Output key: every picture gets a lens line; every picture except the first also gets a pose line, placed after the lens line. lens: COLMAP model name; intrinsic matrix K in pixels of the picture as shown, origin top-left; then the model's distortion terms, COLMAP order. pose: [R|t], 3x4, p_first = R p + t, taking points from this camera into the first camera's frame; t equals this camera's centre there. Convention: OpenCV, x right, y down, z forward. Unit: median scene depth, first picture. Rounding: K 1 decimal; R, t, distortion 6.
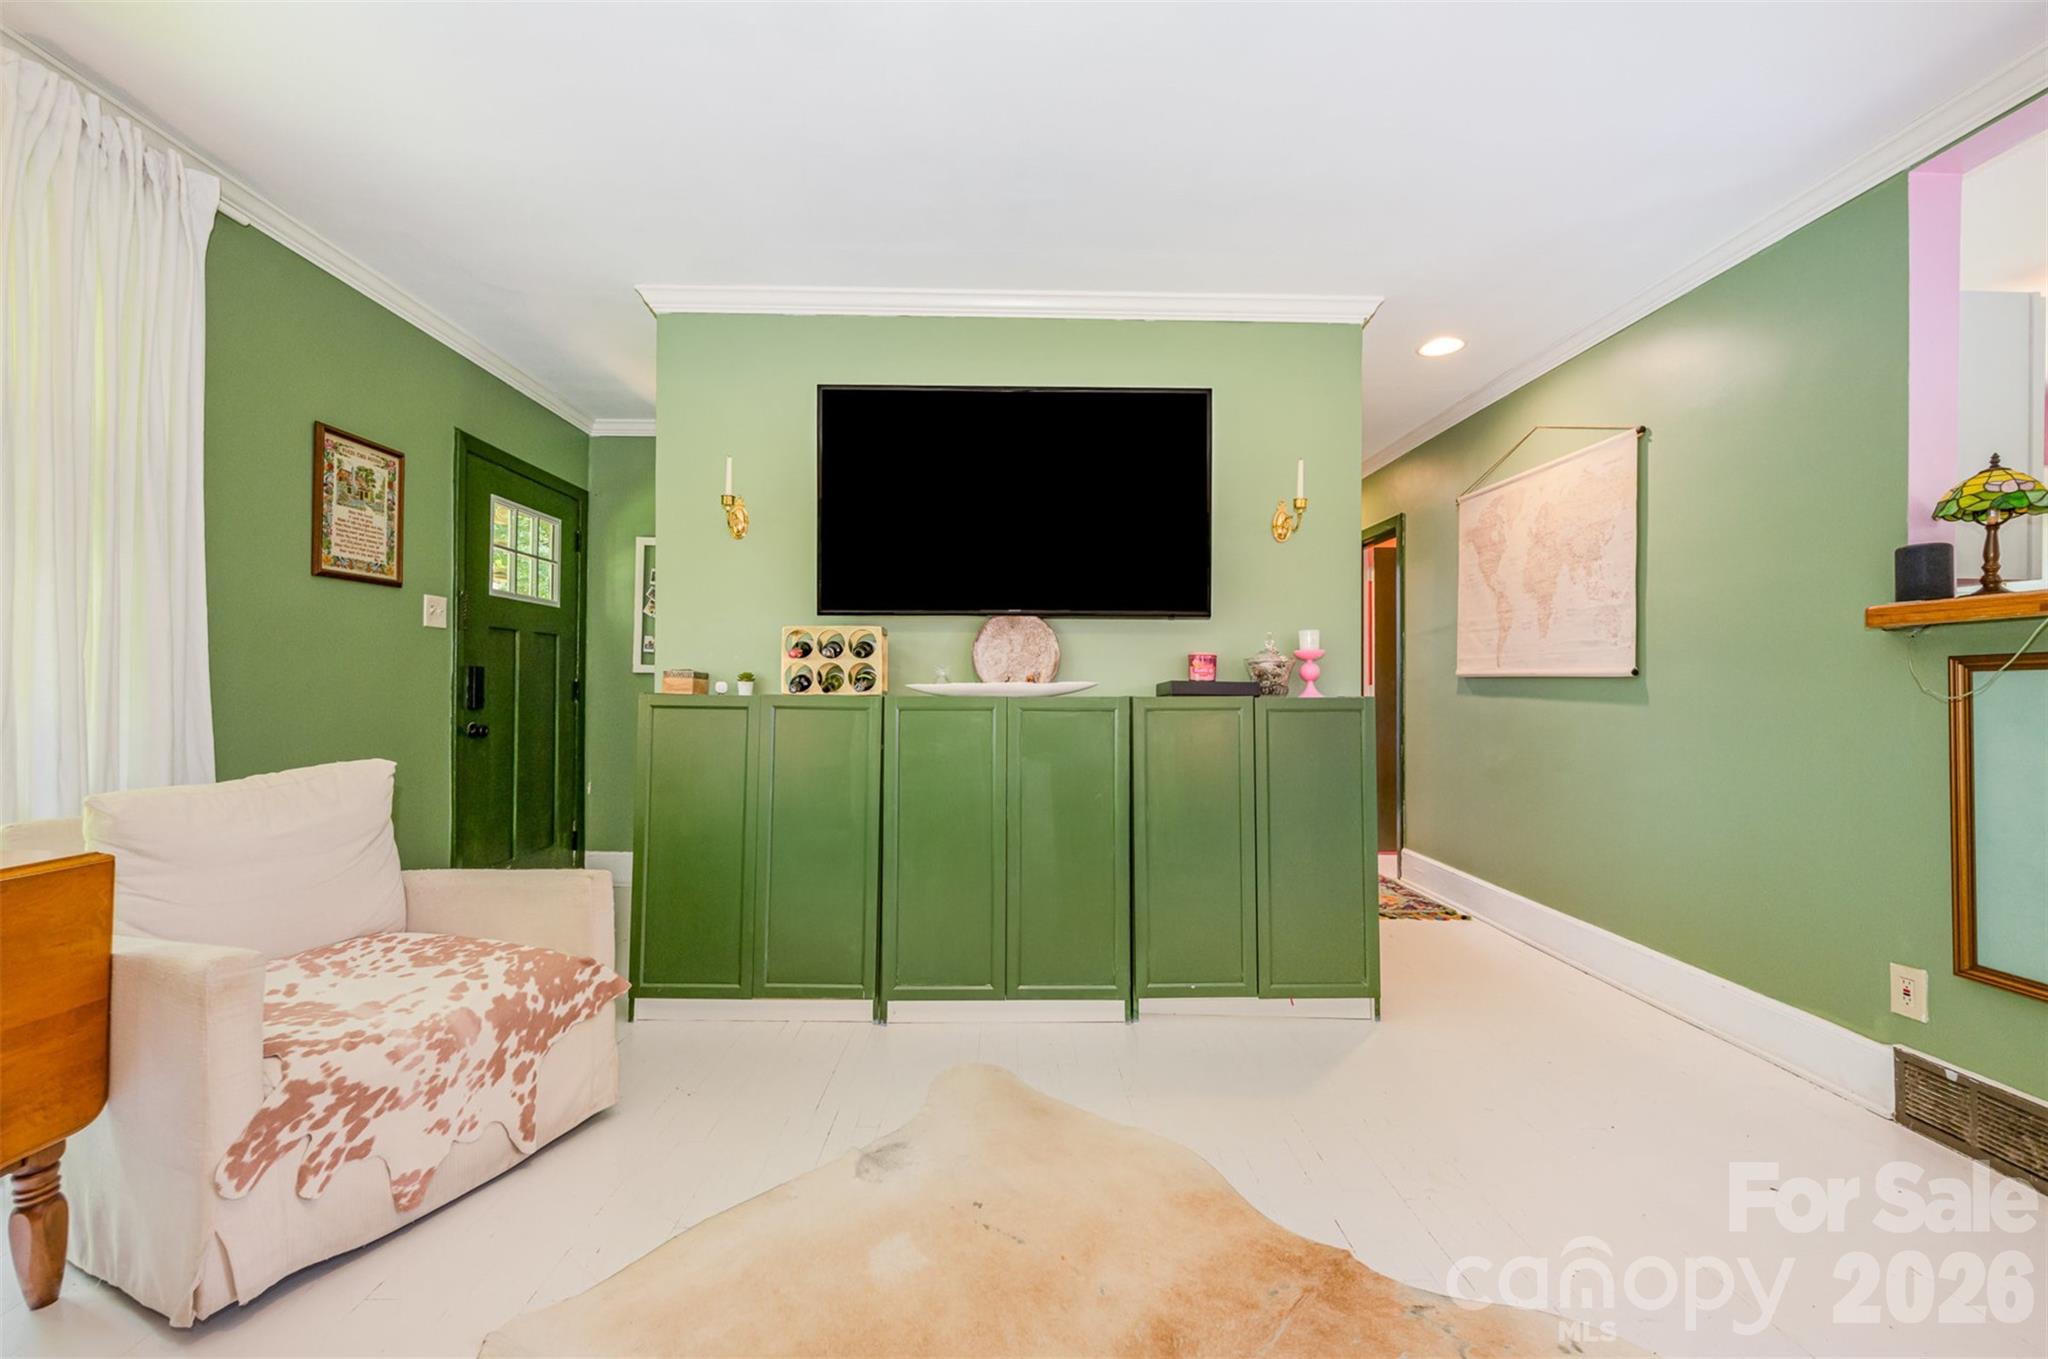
lens RADIAL K [[829.2, 0, 1021.9], [0, 829.2, 673.6], [0, 0, 1]] dist [-0.004579, -0.000856]
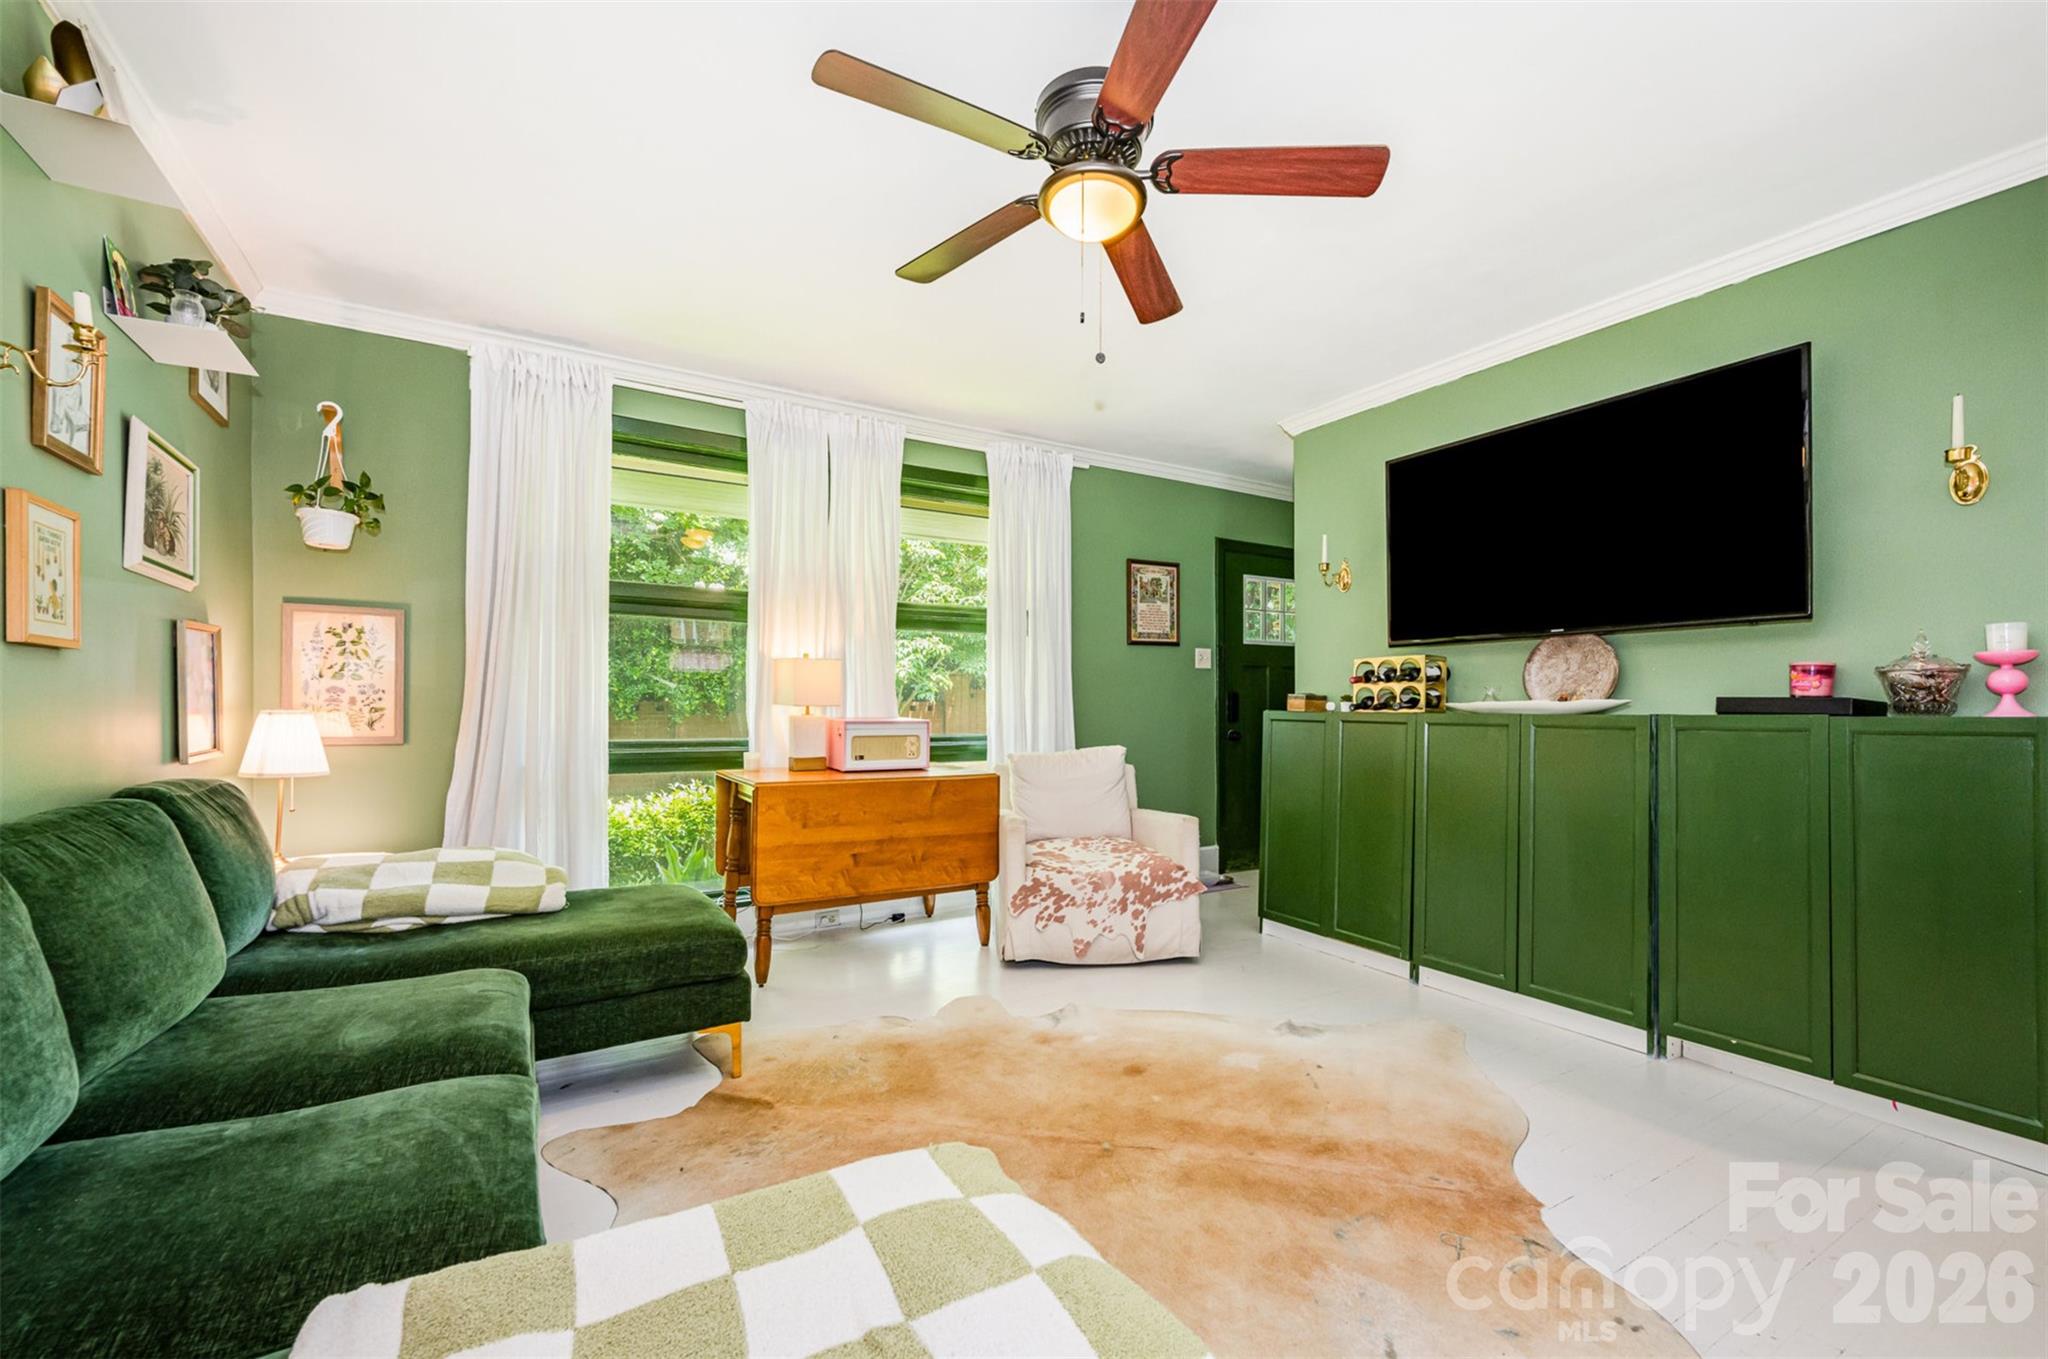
lens RADIAL K [[829.2, 0, 1021.0], [0, 829.2, 696.0], [0, 0, 1]] dist [-0.004579, -0.000856]
pose [[0.497242, -0.014640, -0.867488, 0.749245], [0.017883, 0.999818, -0.006623, -0.000274], [0.867427, -0.012220, 0.497414, -0.123334]]
